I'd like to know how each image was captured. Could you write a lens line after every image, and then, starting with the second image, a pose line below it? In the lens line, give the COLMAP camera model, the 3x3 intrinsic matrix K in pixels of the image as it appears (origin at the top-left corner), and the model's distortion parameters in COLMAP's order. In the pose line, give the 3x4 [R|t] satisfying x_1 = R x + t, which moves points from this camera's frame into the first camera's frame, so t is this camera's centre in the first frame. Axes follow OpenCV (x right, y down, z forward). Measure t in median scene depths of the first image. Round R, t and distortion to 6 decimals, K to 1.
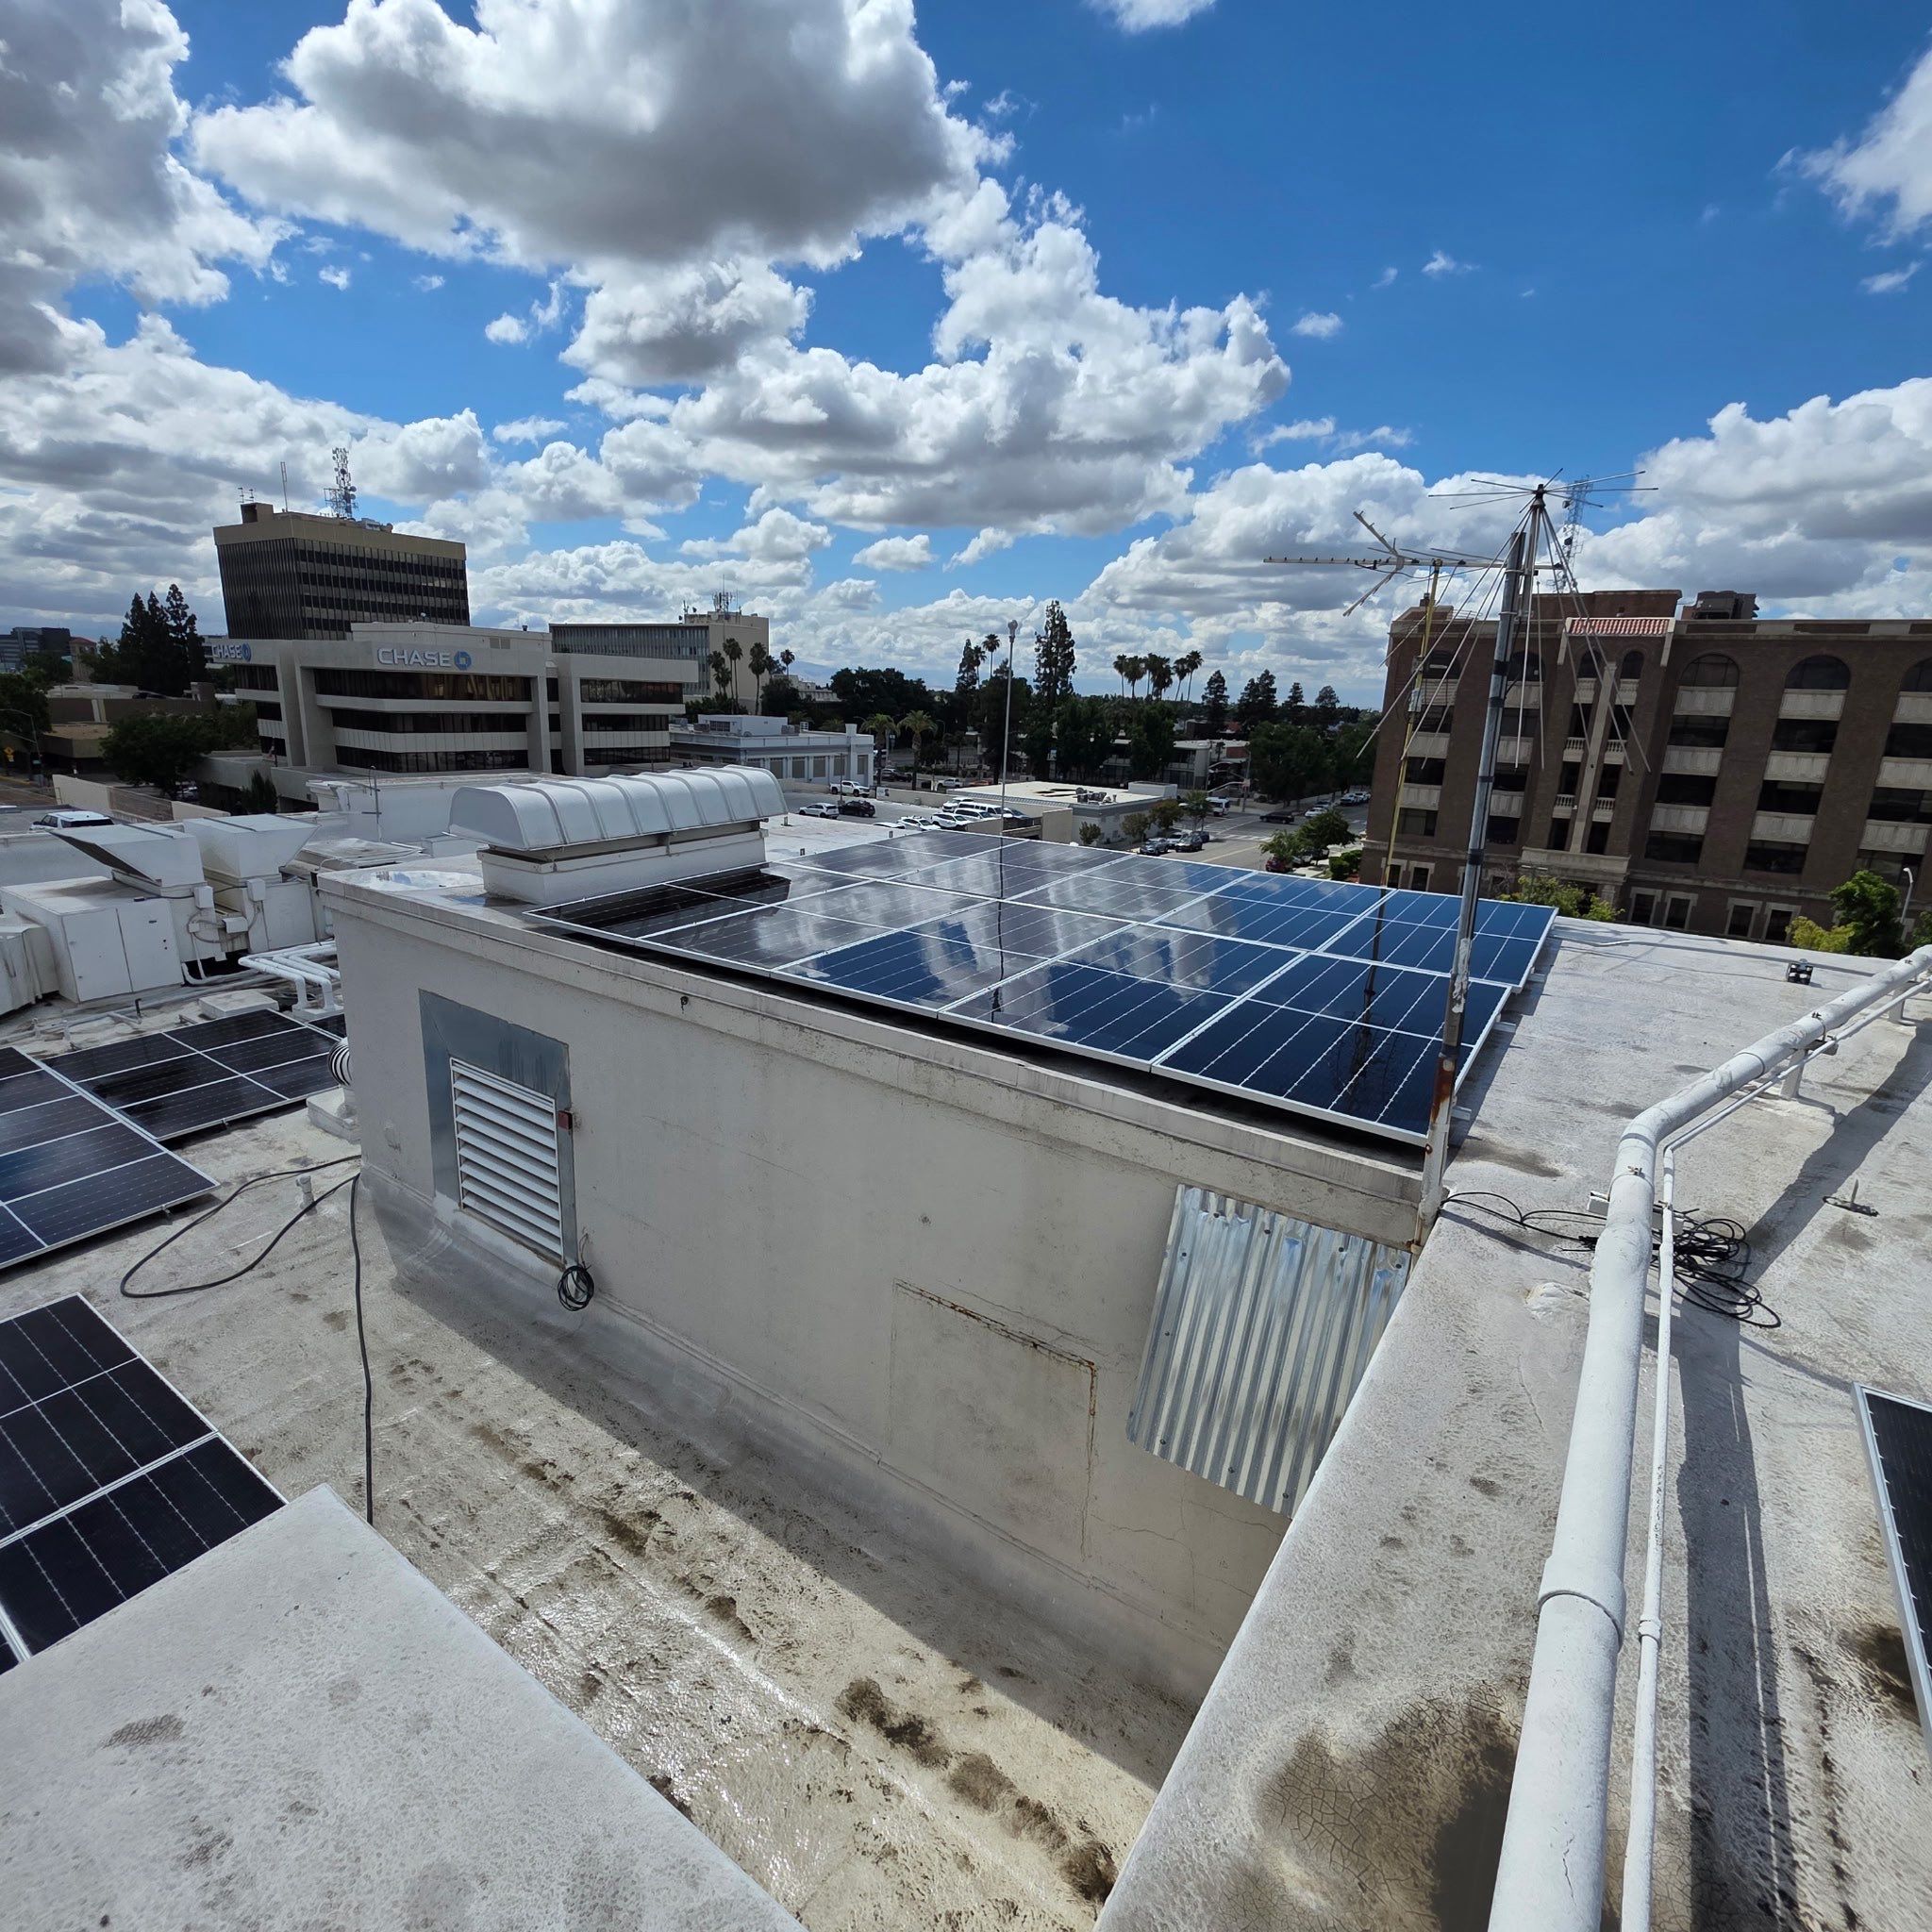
lens RADIAL K [[1024.5, 0, 958.9], [0, 1024.5, 959.8], [0, 0, 1]] dist [-0.001986, 0.000465]
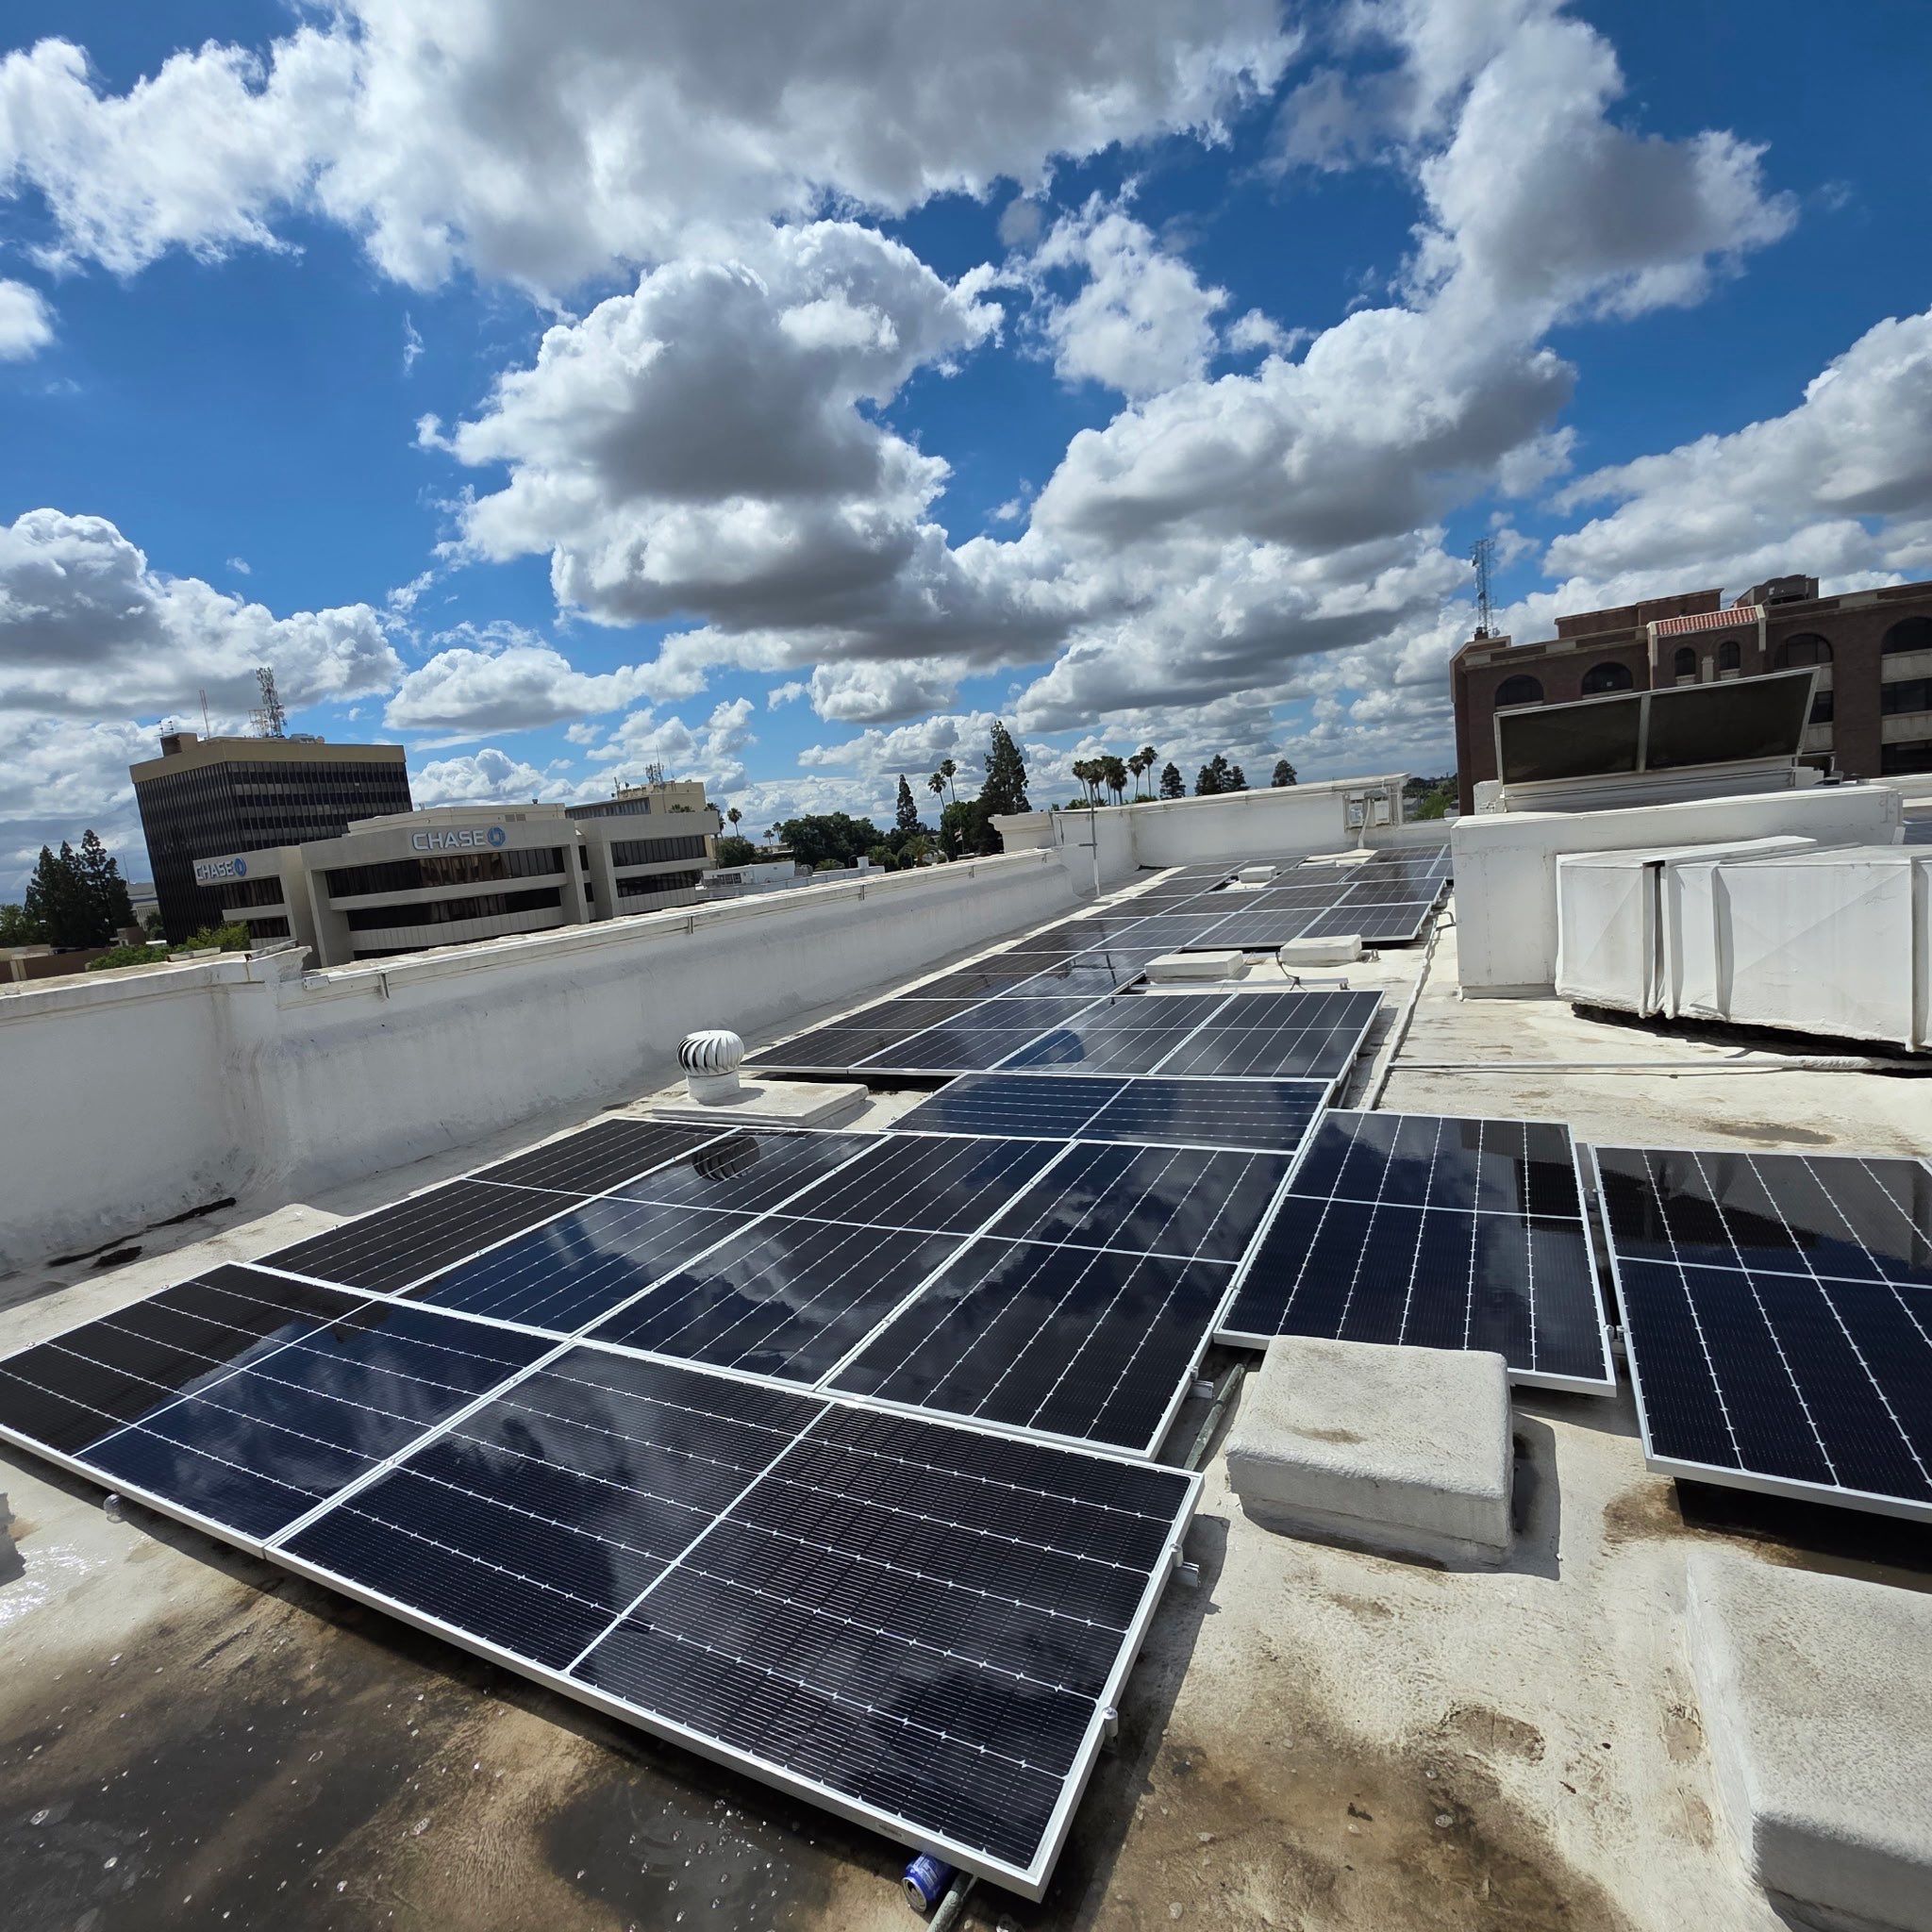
lens RADIAL K [[1024.5, 0, 958.9], [0, 1024.5, 959.8], [0, 0, 1]] dist [-0.001986, 0.000465]
pose [[0.983008, -0.159174, 0.091423, -0.093394], [0.169890, 0.977535, -0.124748, 0.001286], [-0.069512, 0.138160, 0.987967, 0.038137]]
